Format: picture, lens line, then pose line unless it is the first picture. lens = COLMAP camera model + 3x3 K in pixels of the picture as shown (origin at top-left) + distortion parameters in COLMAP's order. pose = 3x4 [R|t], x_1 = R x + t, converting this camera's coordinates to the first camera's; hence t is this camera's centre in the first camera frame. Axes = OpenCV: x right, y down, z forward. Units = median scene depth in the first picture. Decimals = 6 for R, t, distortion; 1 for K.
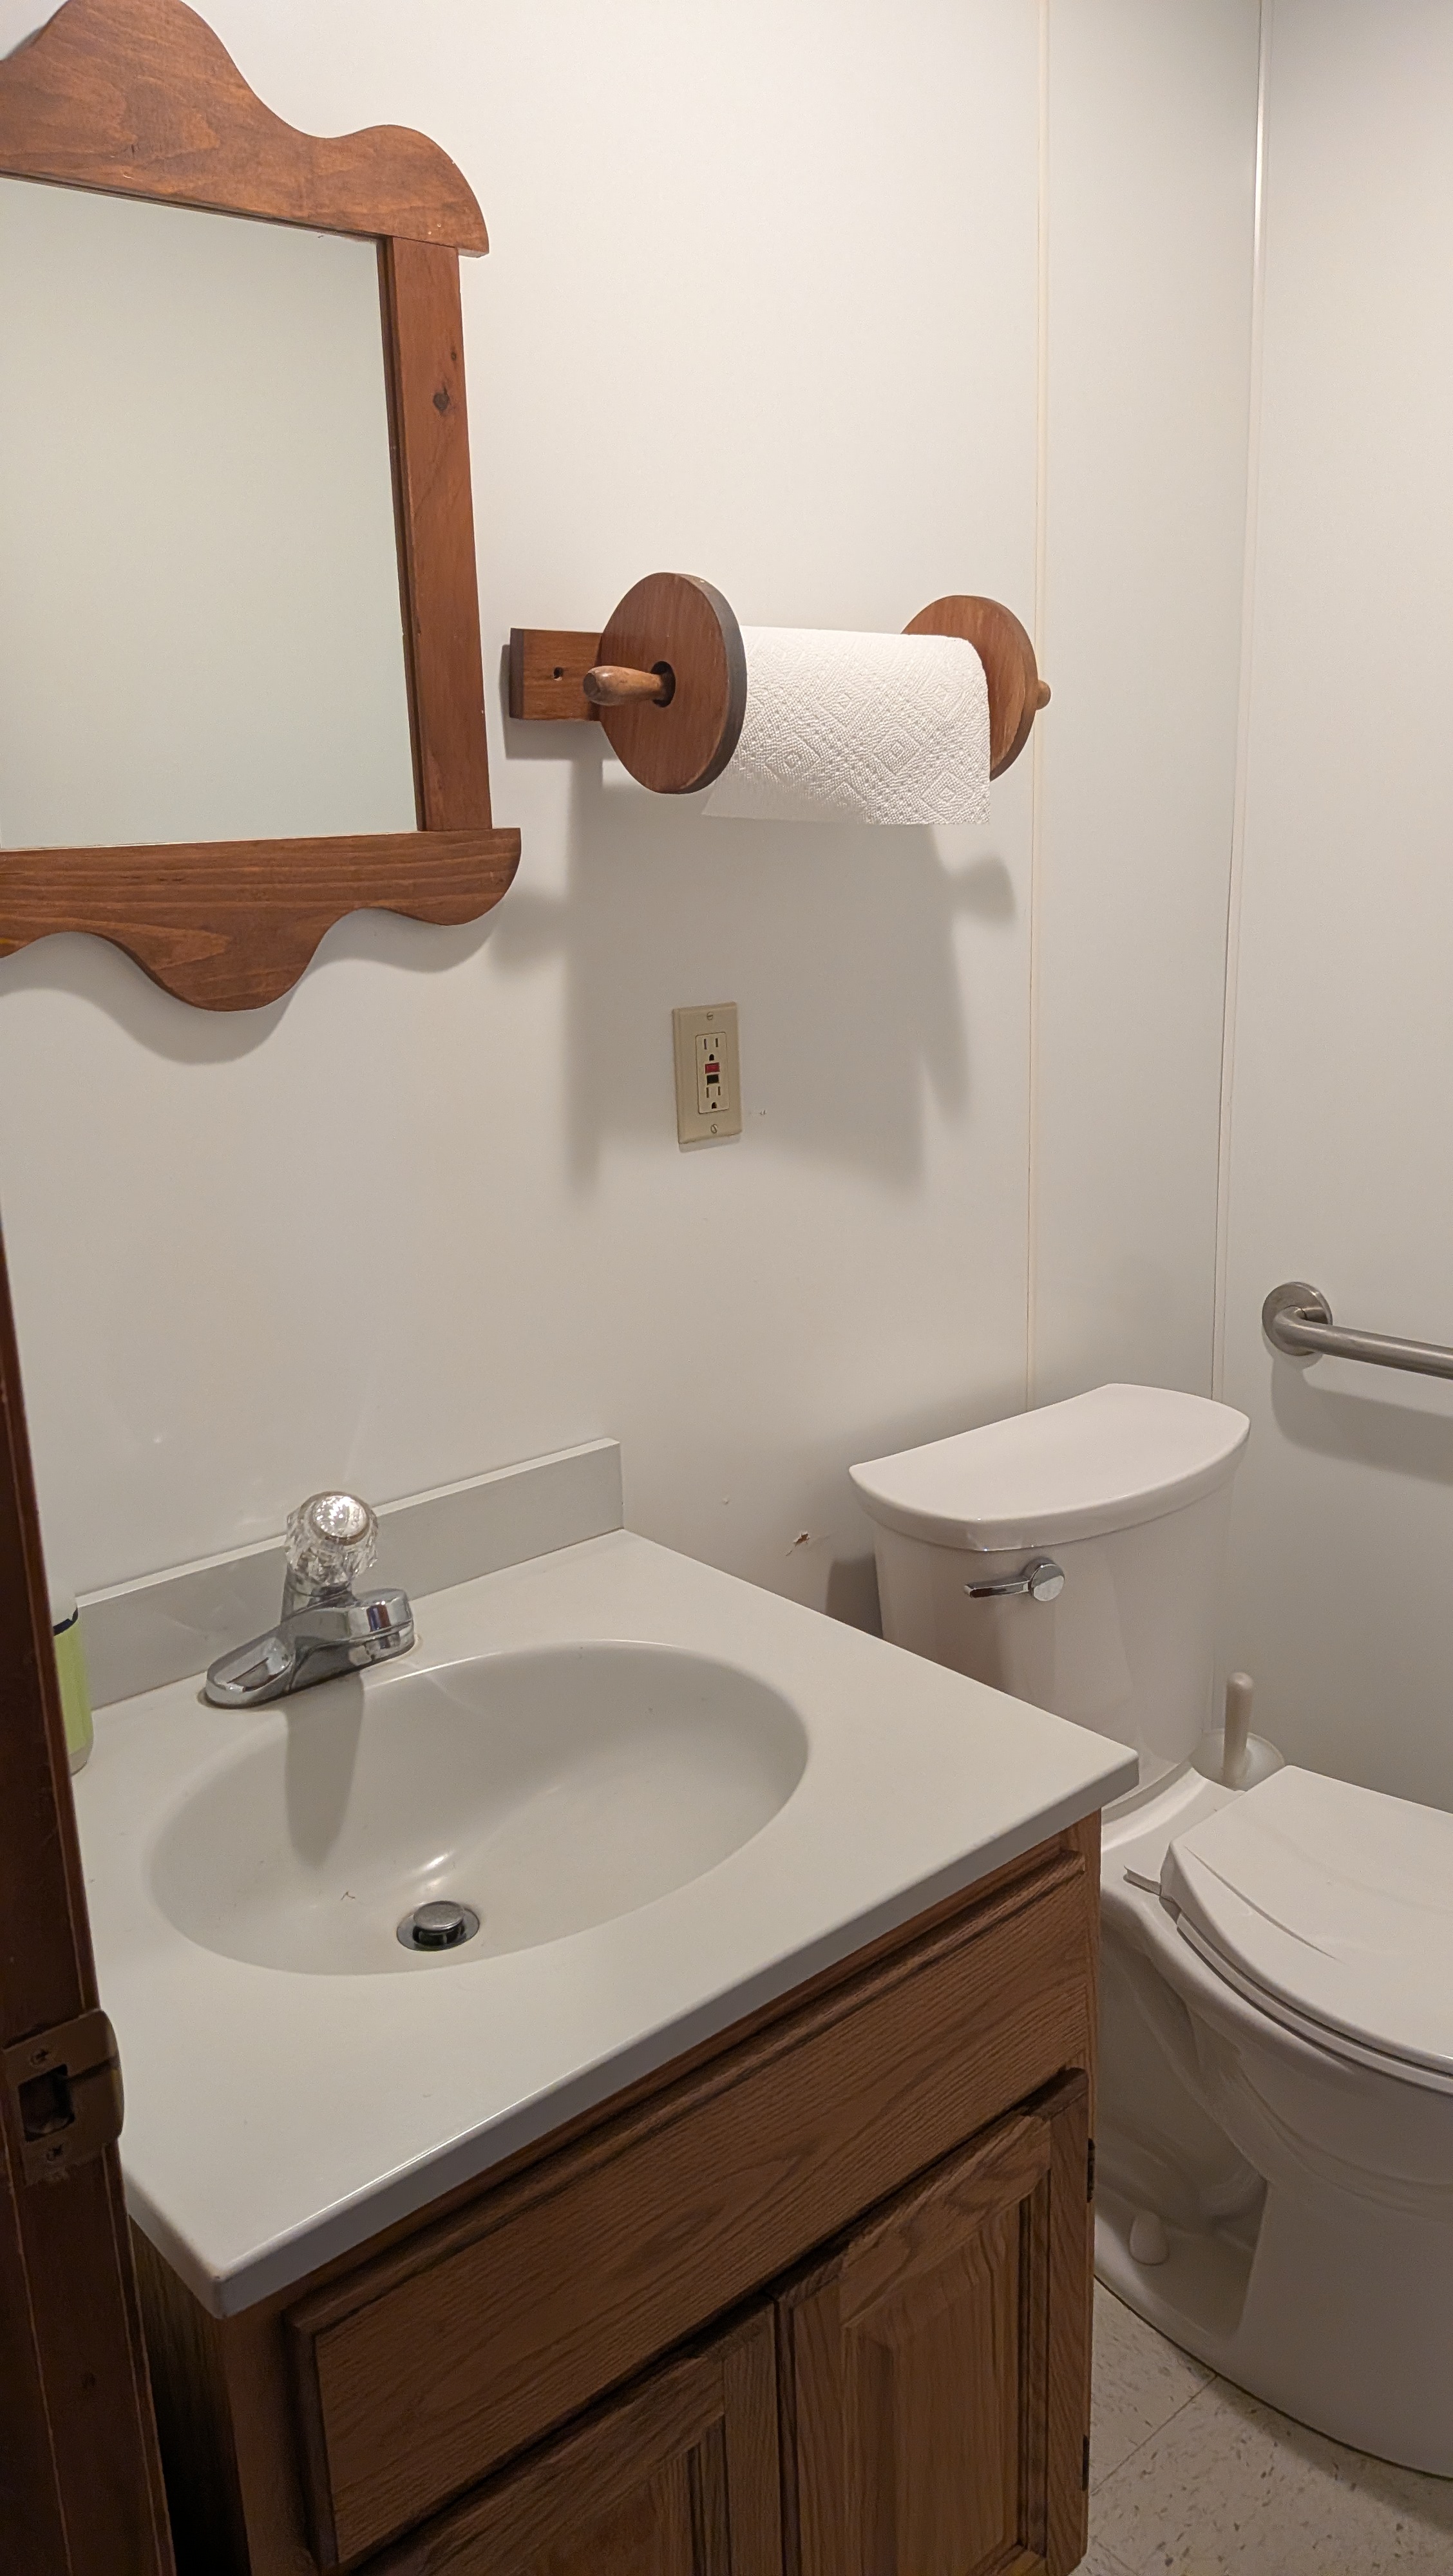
lens RADIAL K [[1844.8, 0, 734.0], [0, 1844.8, 1280.1], [0, 0, 1]] dist [0.071431, -0.105075]
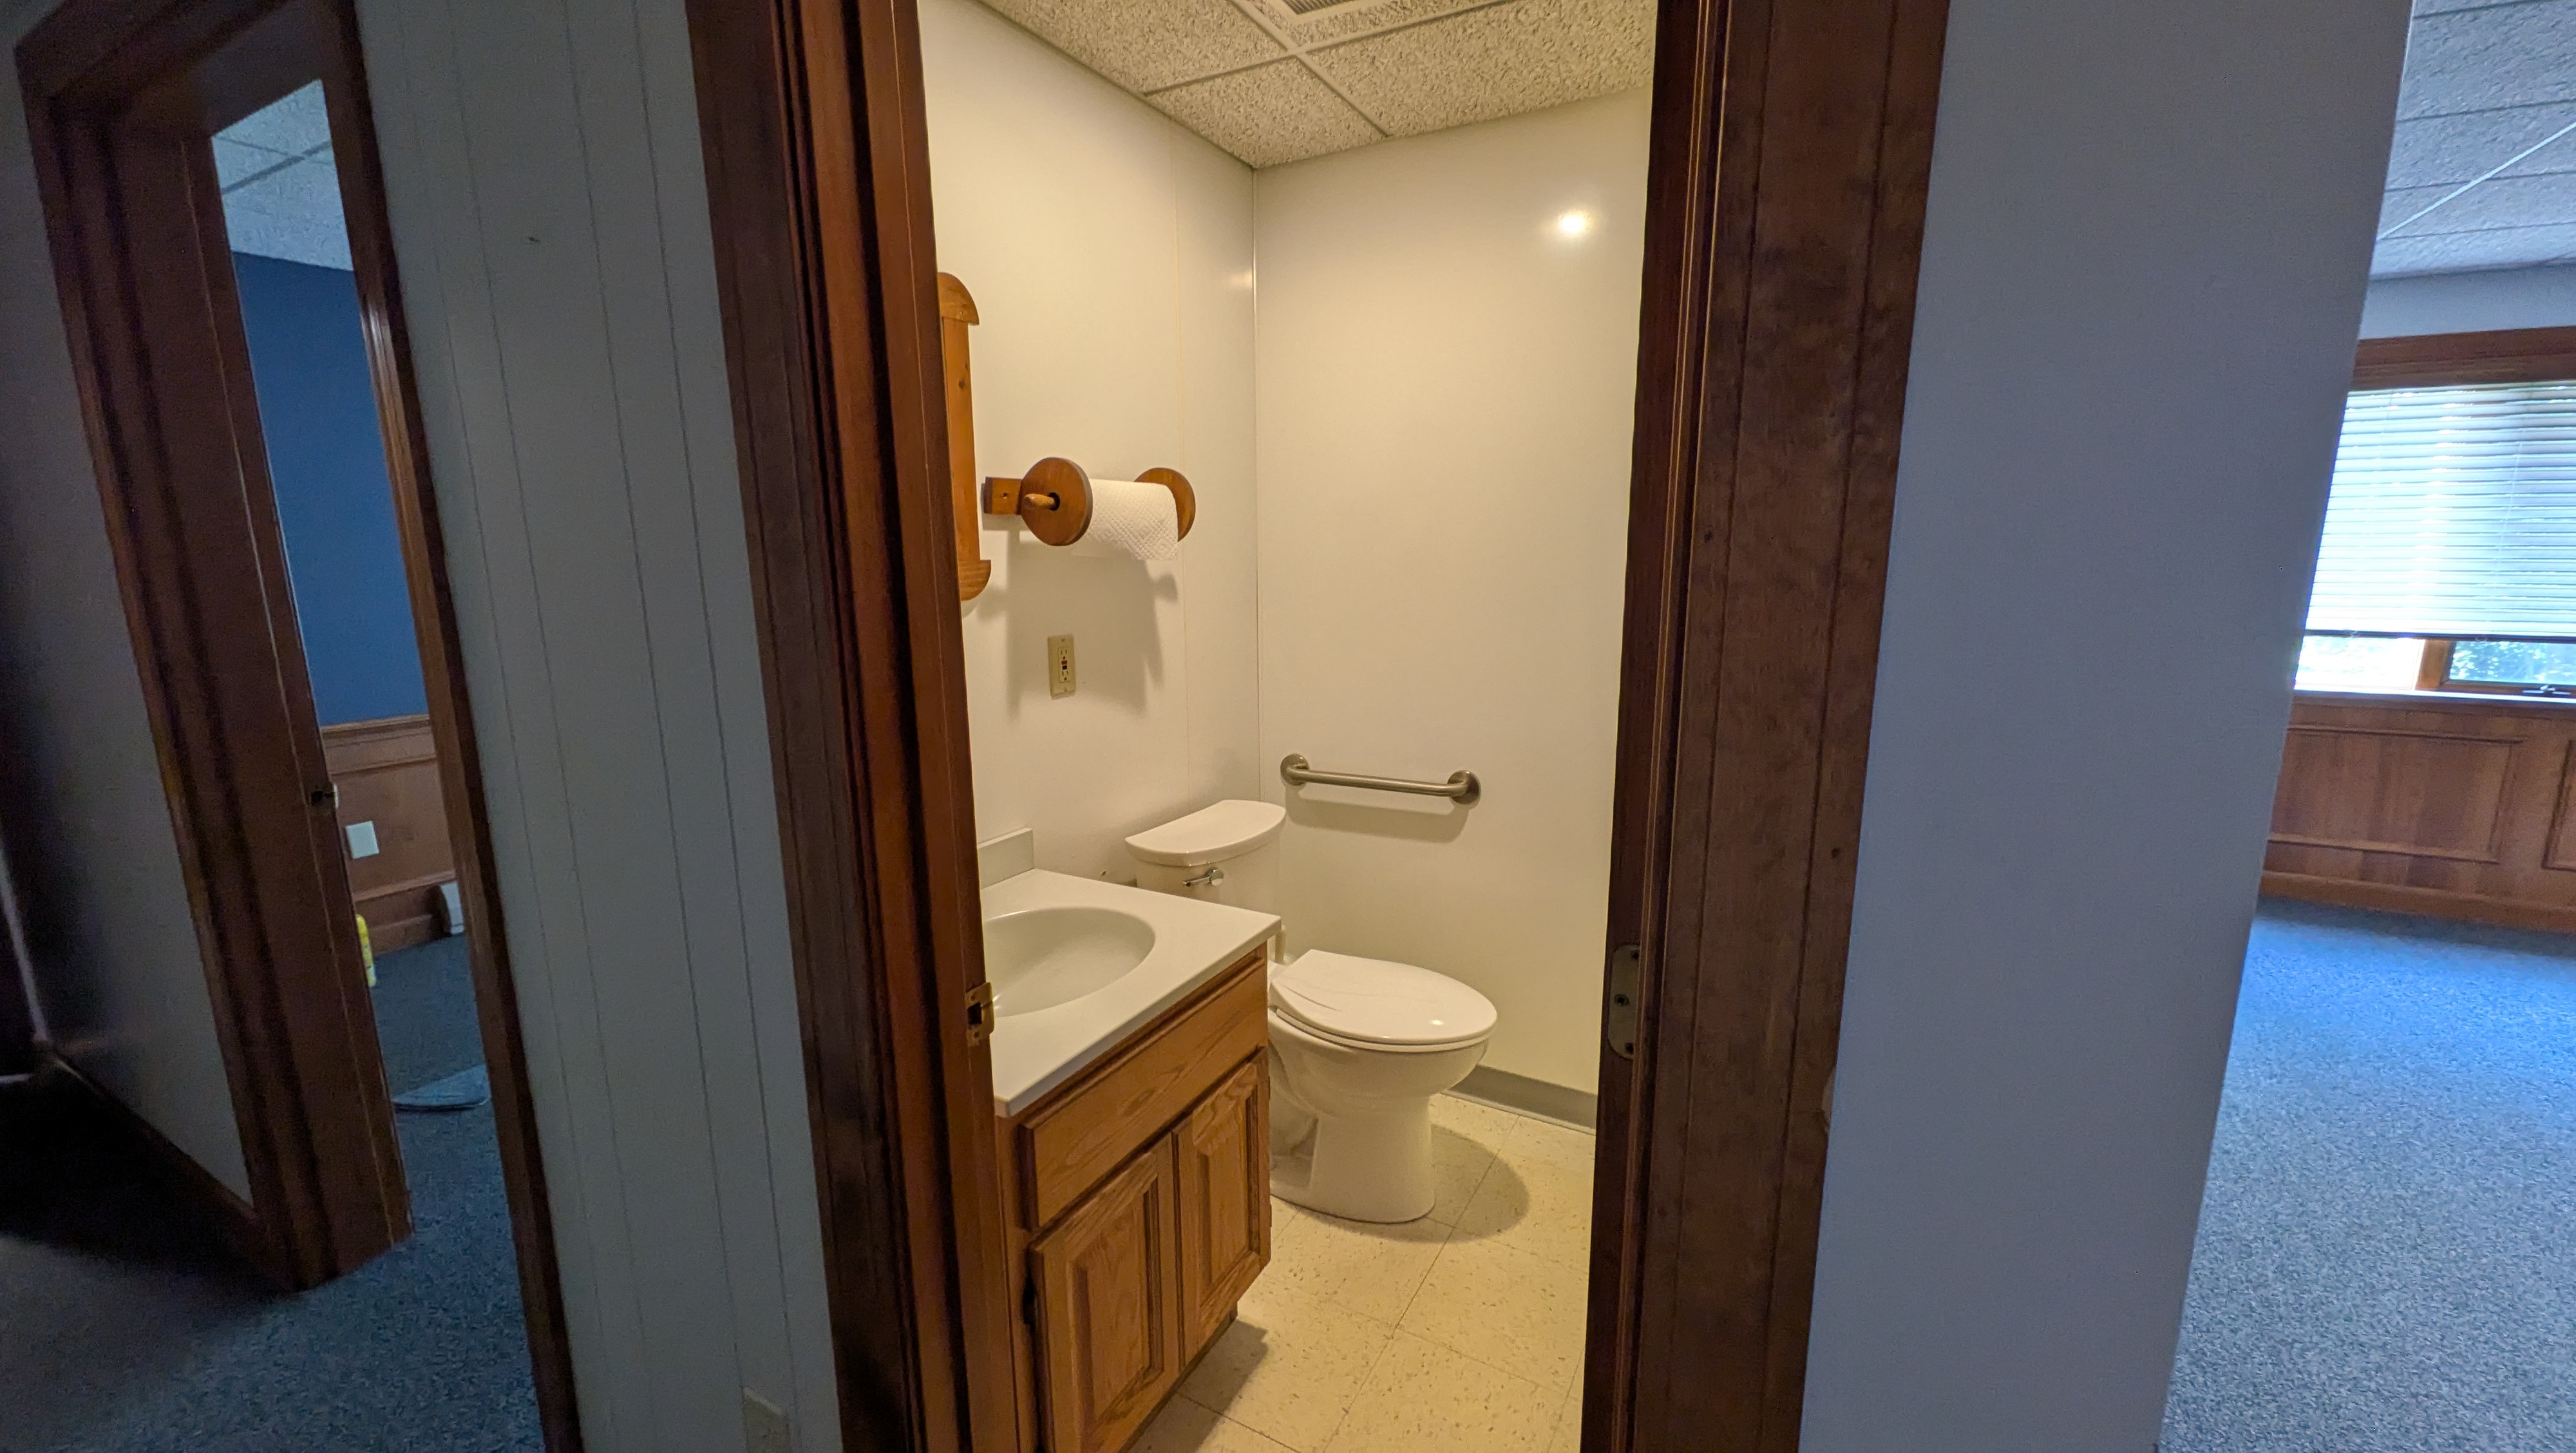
lens RADIAL K [[1006.3, 0, 1291.7], [0, 1006.3, 729.8], [0, 0, 1]] dist [0.006586, -0.001731]
pose [[0.938816, -0.041573, 0.341900, -0.197855], [0.063629, 0.996536, -0.053545, 0.058532], [-0.338490, 0.072023, 0.938209, -0.287522]]
